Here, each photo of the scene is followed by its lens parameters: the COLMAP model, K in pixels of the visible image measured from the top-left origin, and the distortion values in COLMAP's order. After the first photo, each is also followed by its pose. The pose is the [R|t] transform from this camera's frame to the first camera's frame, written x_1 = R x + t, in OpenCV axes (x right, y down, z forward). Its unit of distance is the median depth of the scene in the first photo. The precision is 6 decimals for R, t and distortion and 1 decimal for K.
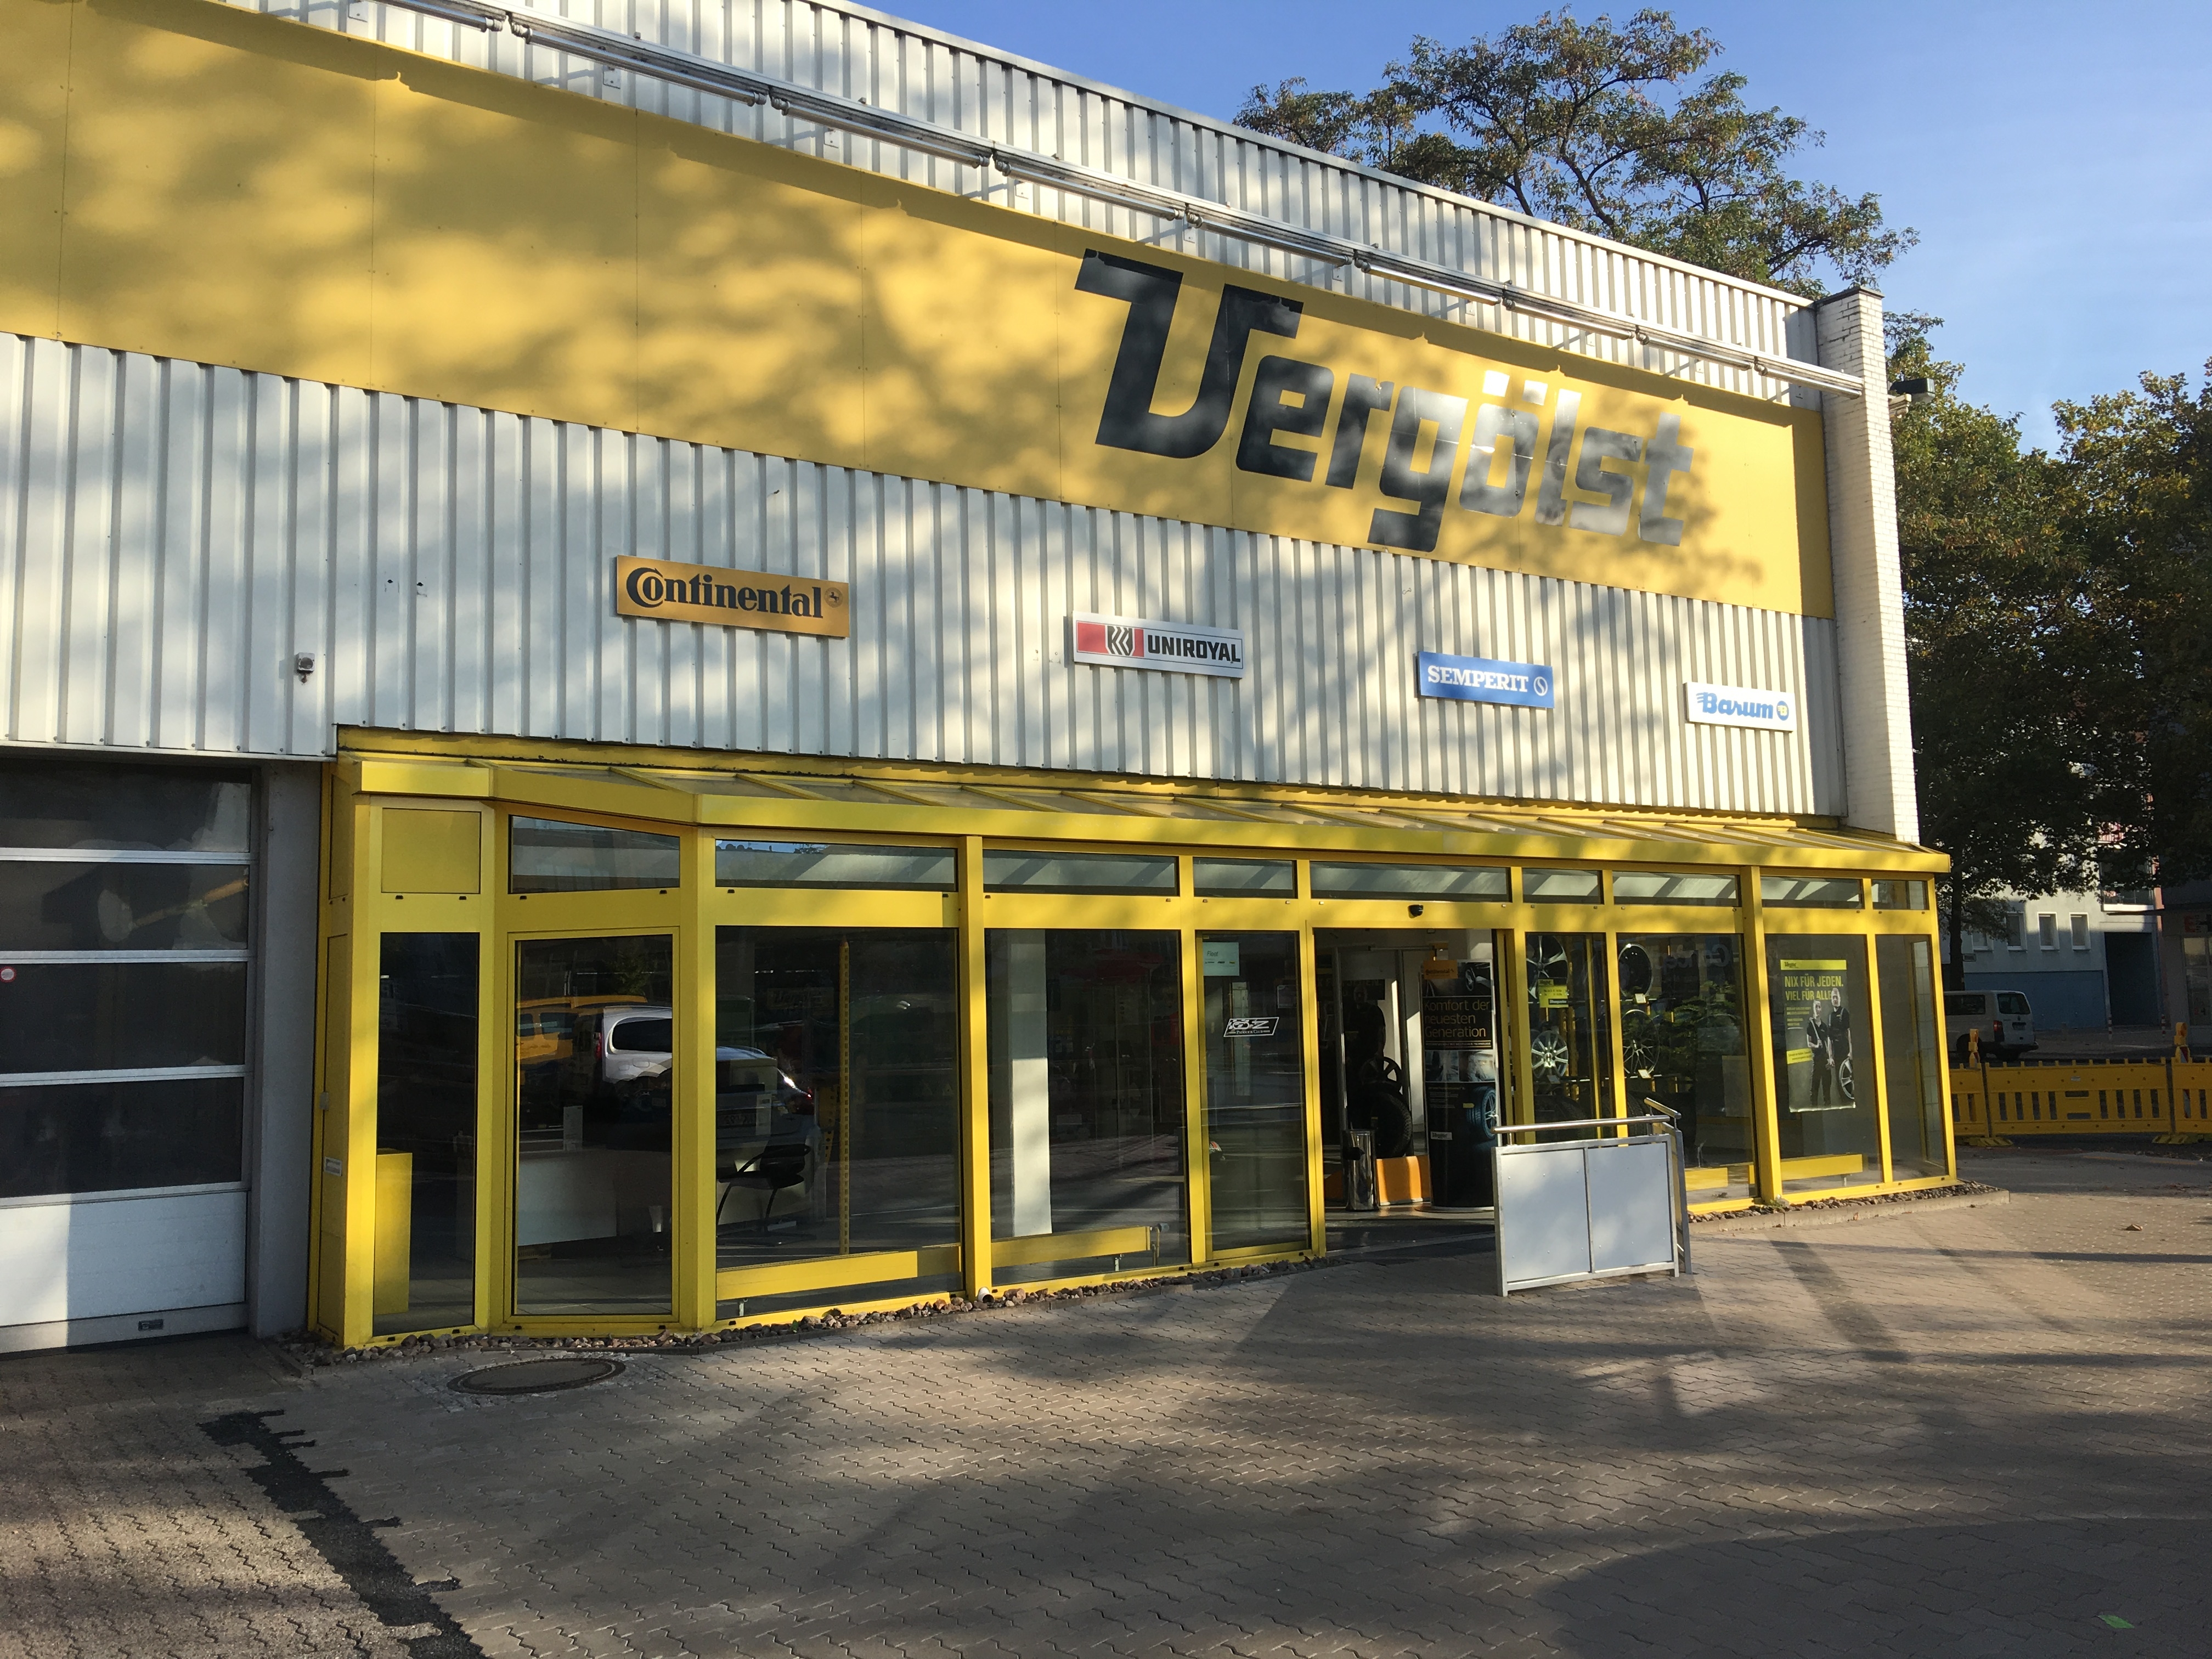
lens RADIAL K [[1856.4, 0, 1106.0], [0, 1856.4, 829.5], [0, 0, 1]] dist [-0.005422, -0.010694]
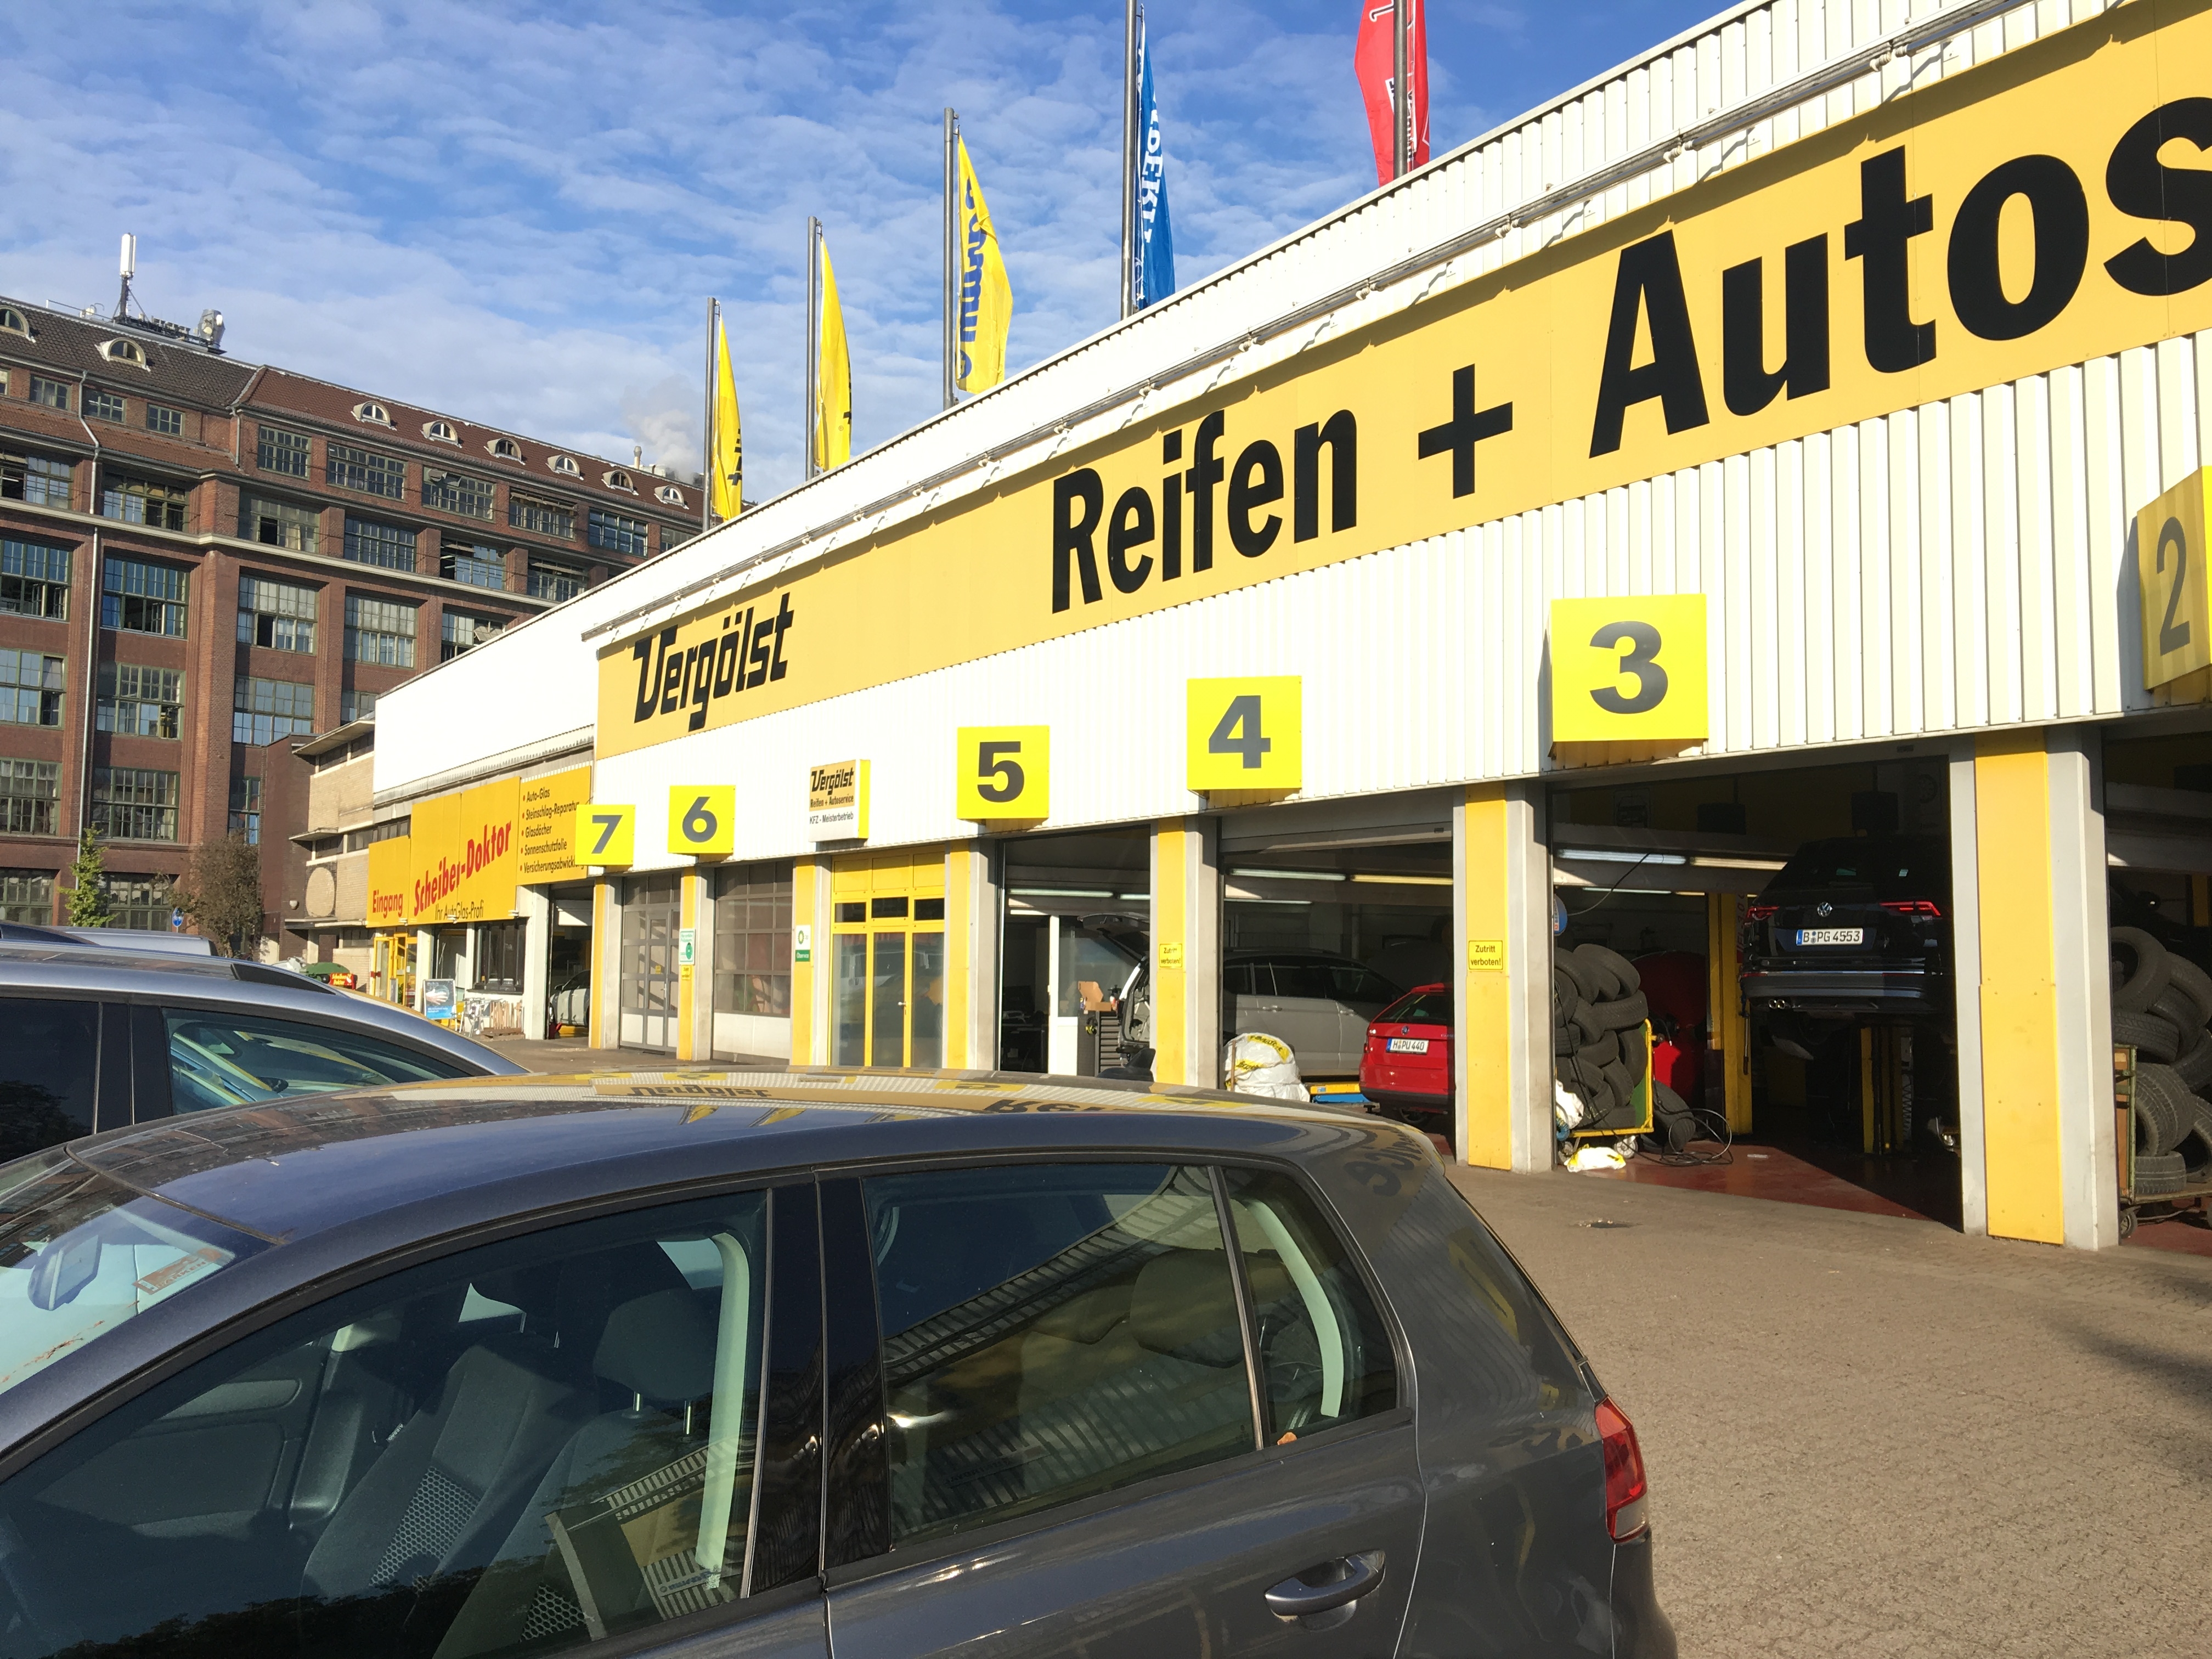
lens RADIAL K [[1856.4, 0, 1106.0], [0, 1856.4, 829.5], [0, 0, 1]] dist [-0.005422, -0.010694]
pose [[0.000683, -0.044712, -0.999000, 1.897242], [0.089374, 0.995005, -0.044472, 0.063353], [0.995998, -0.089254, 0.004676, 1.298360]]
